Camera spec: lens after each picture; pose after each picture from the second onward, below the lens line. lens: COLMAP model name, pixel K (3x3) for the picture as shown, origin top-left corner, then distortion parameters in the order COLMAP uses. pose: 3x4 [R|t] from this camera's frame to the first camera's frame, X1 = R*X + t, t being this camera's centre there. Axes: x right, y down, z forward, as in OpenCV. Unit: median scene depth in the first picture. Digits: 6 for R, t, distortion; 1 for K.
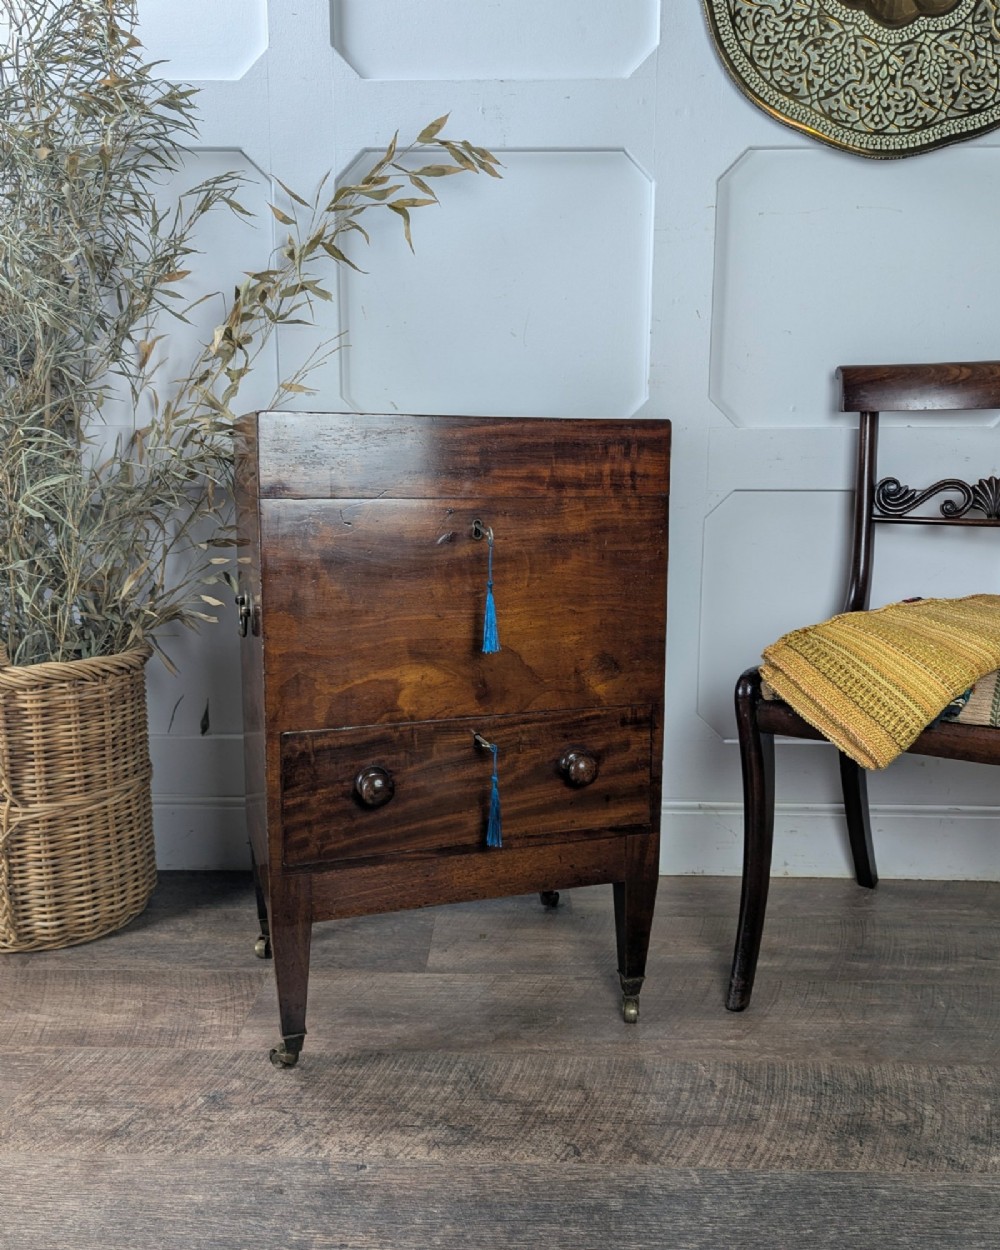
lens RADIAL K [[1040.5, 0, 505.8], [0, 1040.5, 625.2], [0, 0, 1]] dist [0.060441, -0.074755]
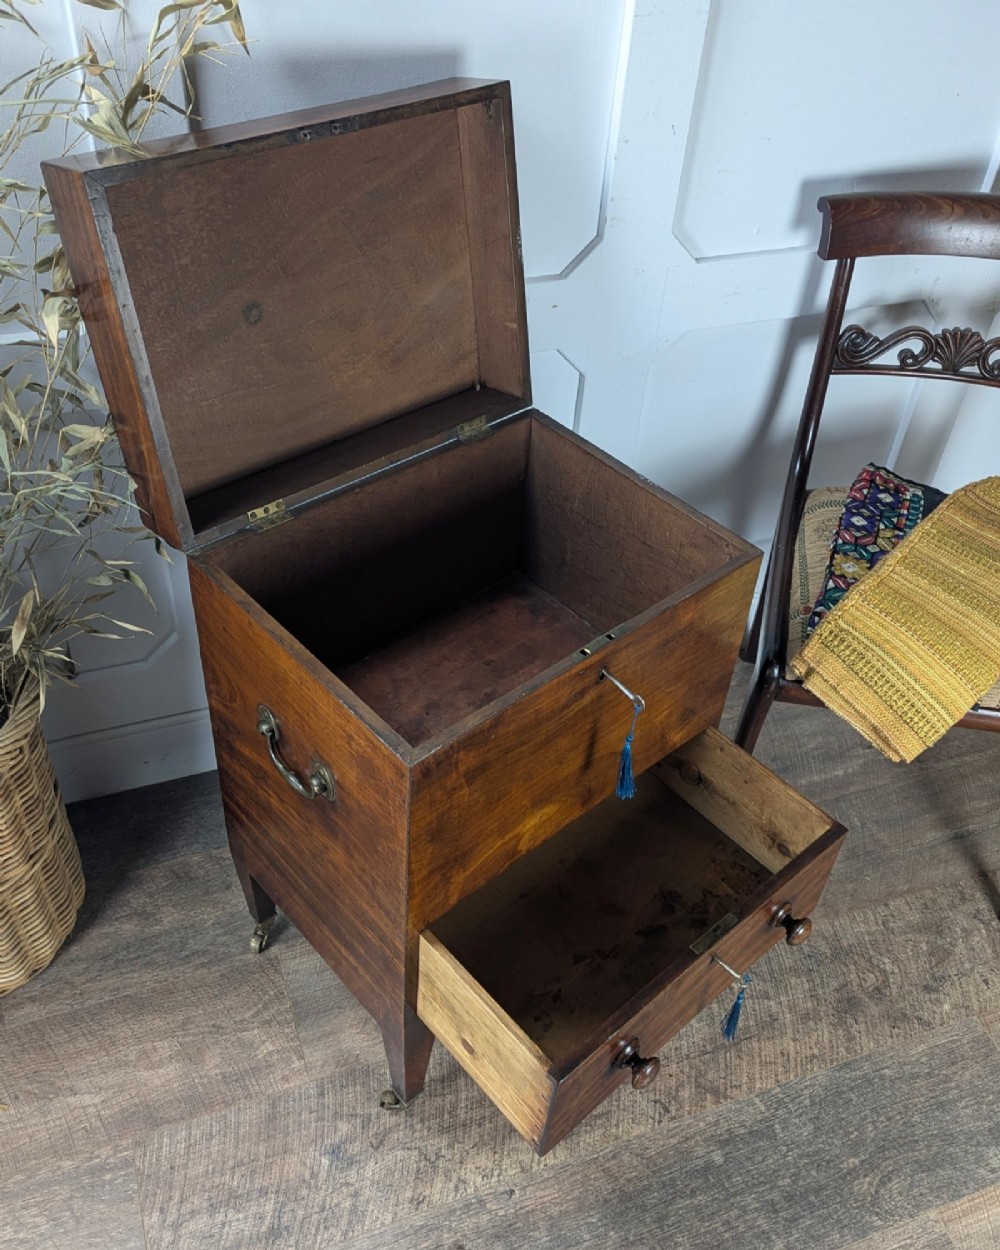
lens RADIAL K [[1133.4, 0, 503.7], [0, 1133.4, 621.1], [0, 0, 1]] dist [0.032263, -0.011941]
pose [[0.927620, -0.204740, 0.312415, -0.332586], [0.002095, 0.839234, 0.543766, -0.566985], [-0.373520, -0.503754, 0.778919, 0.278014]]
